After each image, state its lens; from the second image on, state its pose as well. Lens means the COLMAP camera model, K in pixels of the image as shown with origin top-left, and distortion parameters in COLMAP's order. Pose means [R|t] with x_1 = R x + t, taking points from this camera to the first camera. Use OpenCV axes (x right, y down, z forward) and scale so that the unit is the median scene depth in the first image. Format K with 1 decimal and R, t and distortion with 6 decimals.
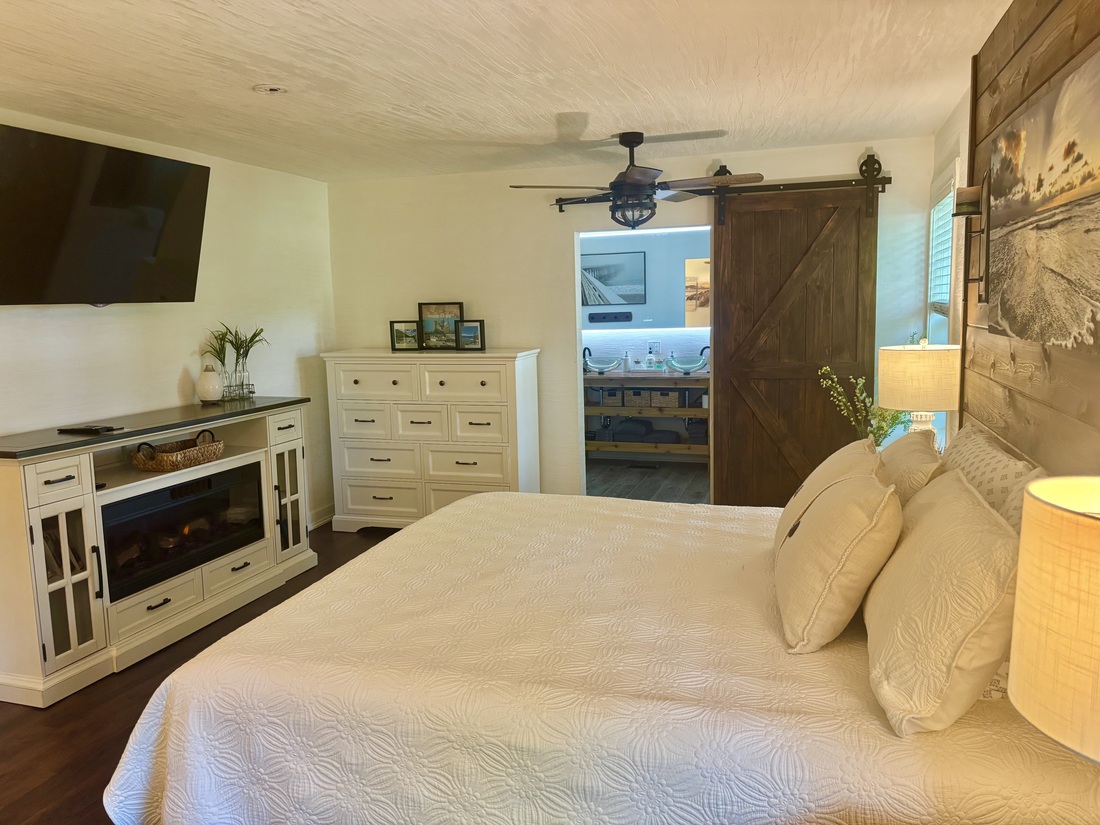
lens RADIAL K [[839.9, 0, 547.2], [0, 839.9, 409.8], [0, 0, 1]] dist [0.021464, -0.006291]
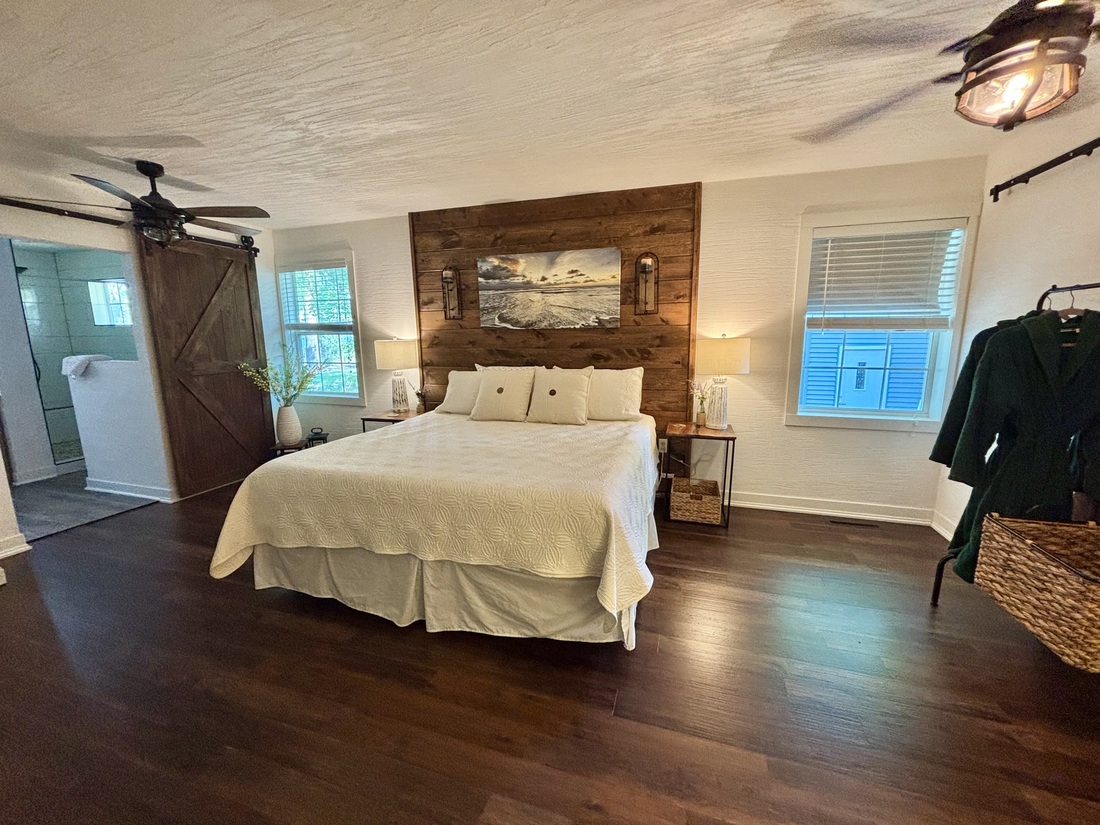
lens RADIAL K [[441.1, 0, 550.3], [0, 441.1, 411.3], [0, 0, 1]] dist [0.001265, 0.000028]
pose [[-0.001539, -0.151031, 0.988528, -0.512657], [0.137265, 0.979140, 0.149810, -0.008288], [-0.990533, 0.135921, 0.019224, 0.441817]]
